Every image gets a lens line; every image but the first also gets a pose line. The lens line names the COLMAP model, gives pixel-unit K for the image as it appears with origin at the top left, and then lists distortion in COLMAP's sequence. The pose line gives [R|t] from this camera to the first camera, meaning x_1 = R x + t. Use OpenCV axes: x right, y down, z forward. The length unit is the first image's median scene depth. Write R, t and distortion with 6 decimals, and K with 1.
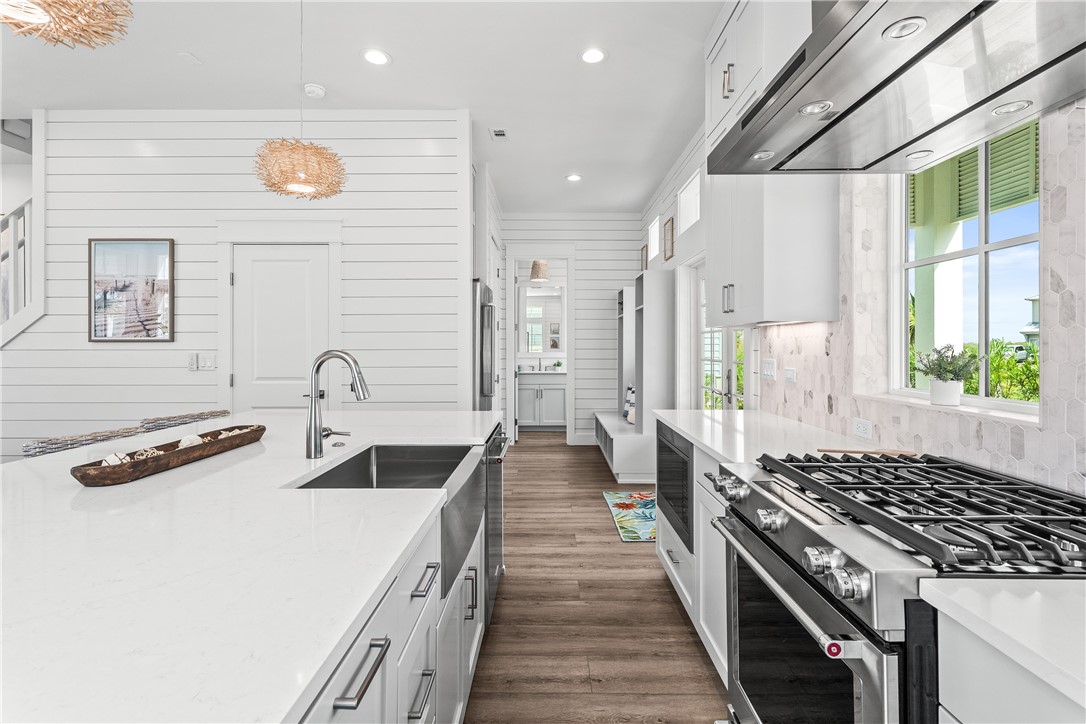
lens RADIAL K [[499.7, 0, 545.7], [0, 499.7, 345.0], [0, 0, 1]] dist [0.002338, -0.000071]
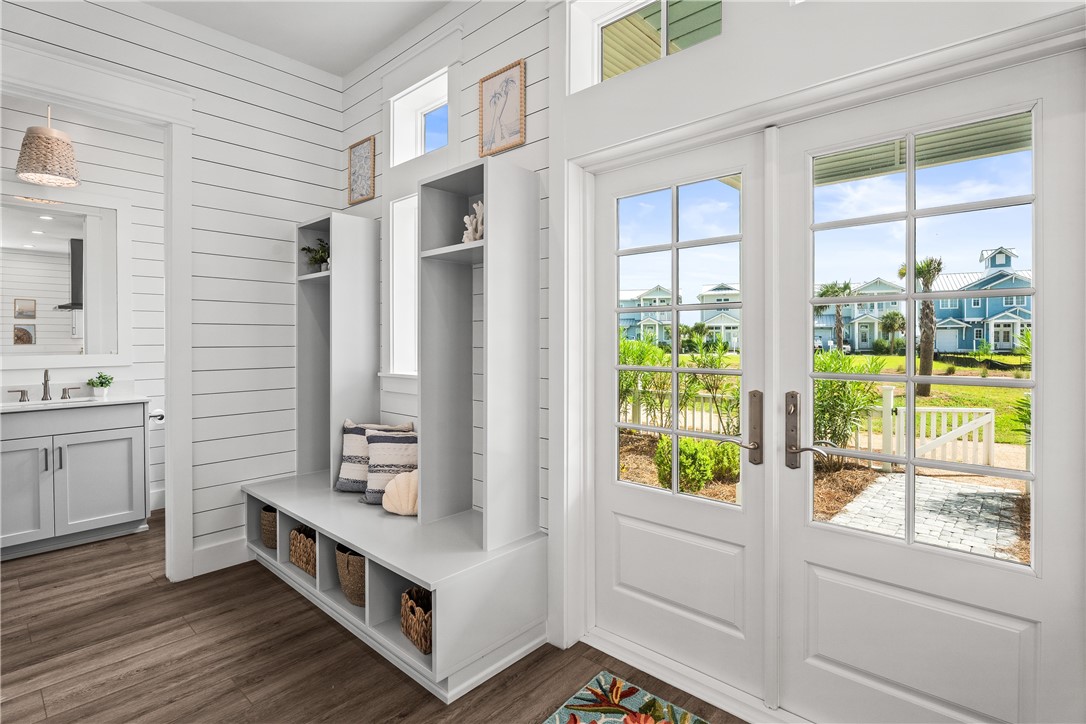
lens RADIAL K [[531.3, 0, 546.3], [0, 531.3, 340.0], [0, 0, 1]] dist [-0.008209, -0.000646]
pose [[0.669421, -0.003052, 0.742877, -0.126414], [0.000484, 0.999993, 0.003672, 0.001586], [-0.742883, -0.002098, 0.669418, 0.867785]]
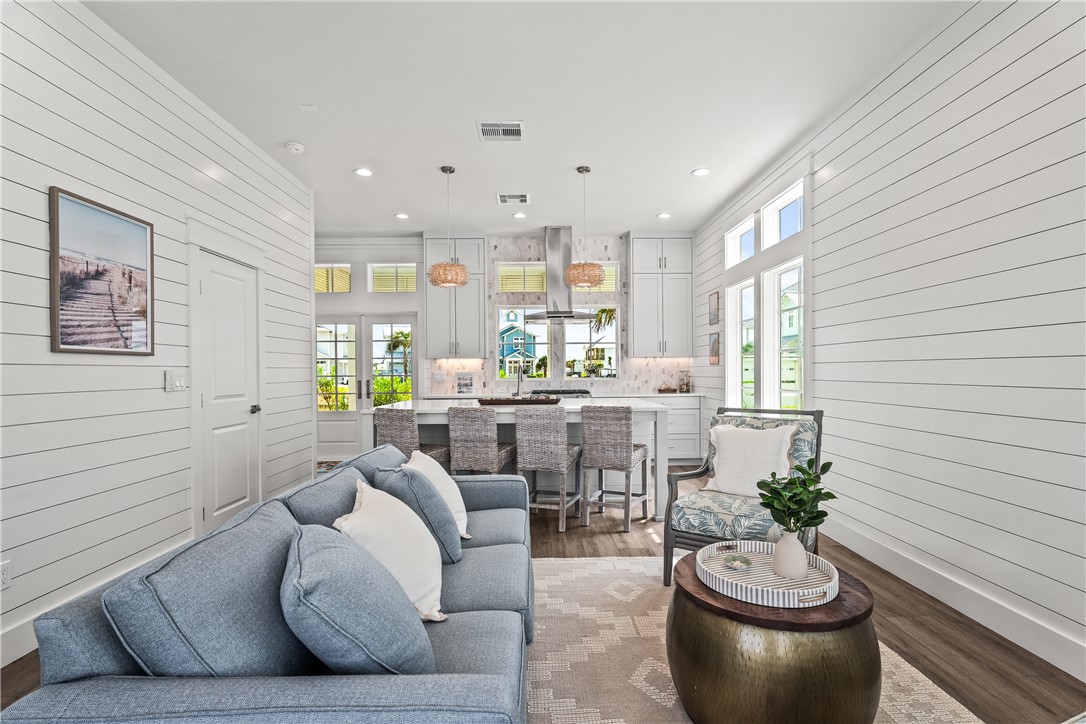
lens RADIAL K [[515.8, 0, 547.4], [0, 515.8, 373.4], [0, 0, 1]] dist [-0.008886, 0.000461]
pose [[-0.025091, -0.004308, 0.999676, -1.558977], [0.004611, 0.999980, 0.004425, 0.020334], [-0.999675, 0.004721, -0.025071, 0.403389]]
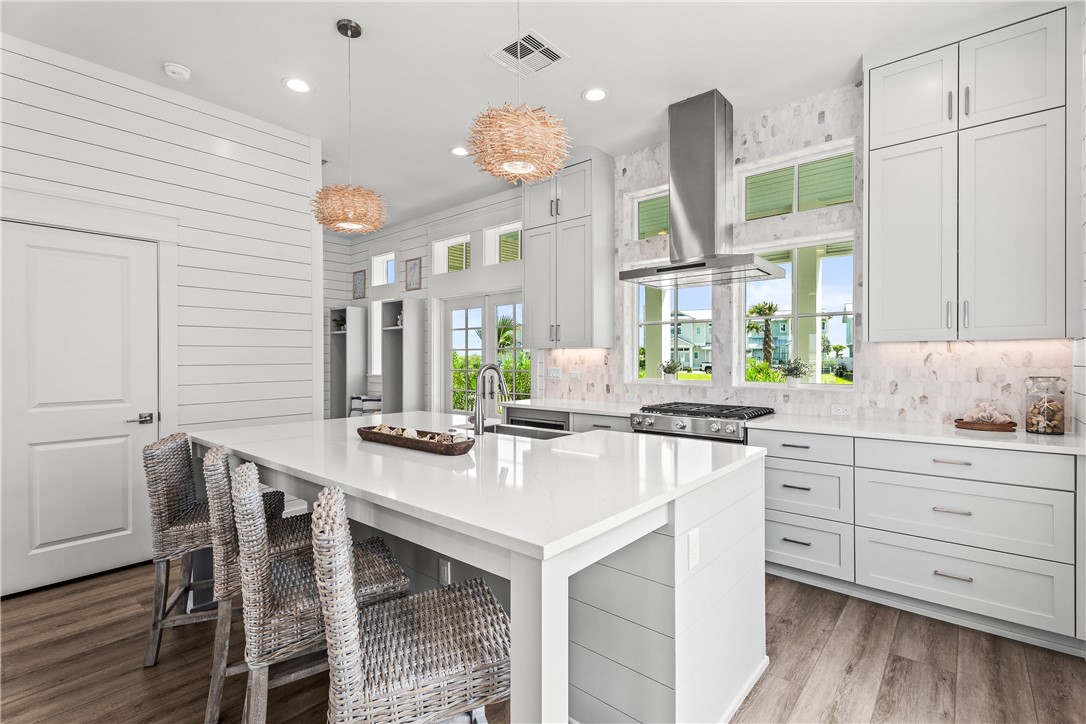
lens RADIAL K [[499.1, 0, 544.7], [0, 499.1, 360.3], [0, 0, 1]] dist [0.005034, 0.000335]
pose [[0.644160, -0.003367, 0.764883, -0.664963], [-0.000085, 0.999990, 0.004474, -0.003303], [-0.764891, -0.002947, 0.644154, -0.059047]]
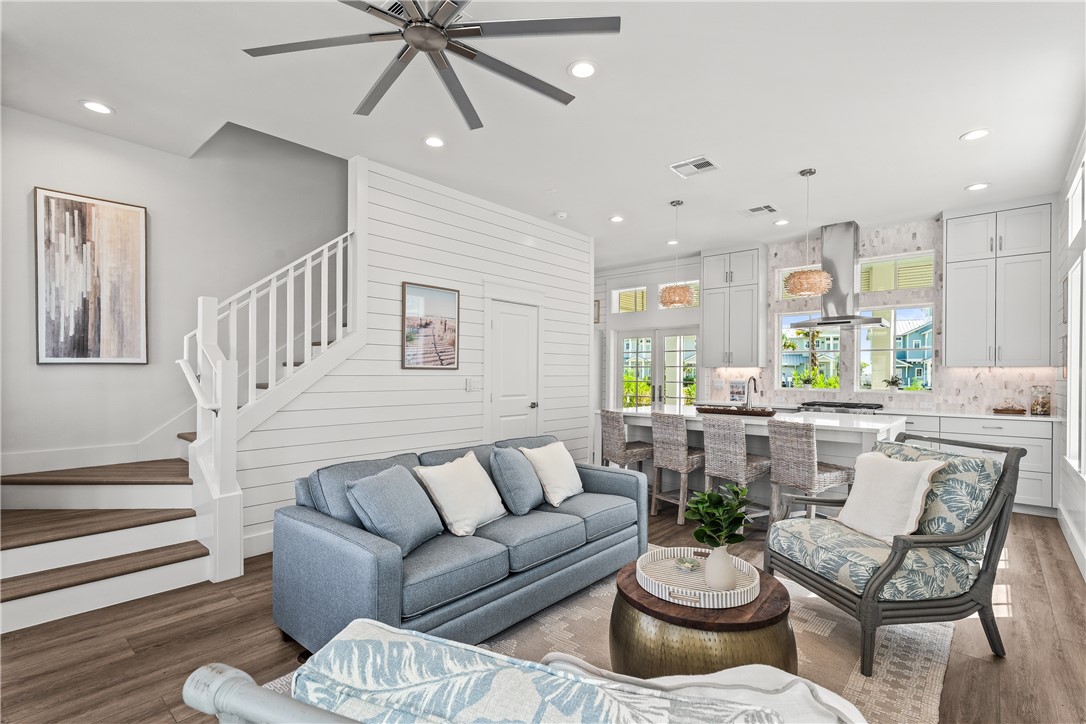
lens RADIAL K [[507.4, 0, 547.8], [0, 507.4, 372.1], [0, 0, 1]] dist [0.006911, 0.000327]
pose [[0.656118, 0.006554, 0.754630, -1.585176], [-0.009455, 0.999955, -0.000464, -0.001354], [-0.754599, -0.006830, 0.656150, -0.041849]]
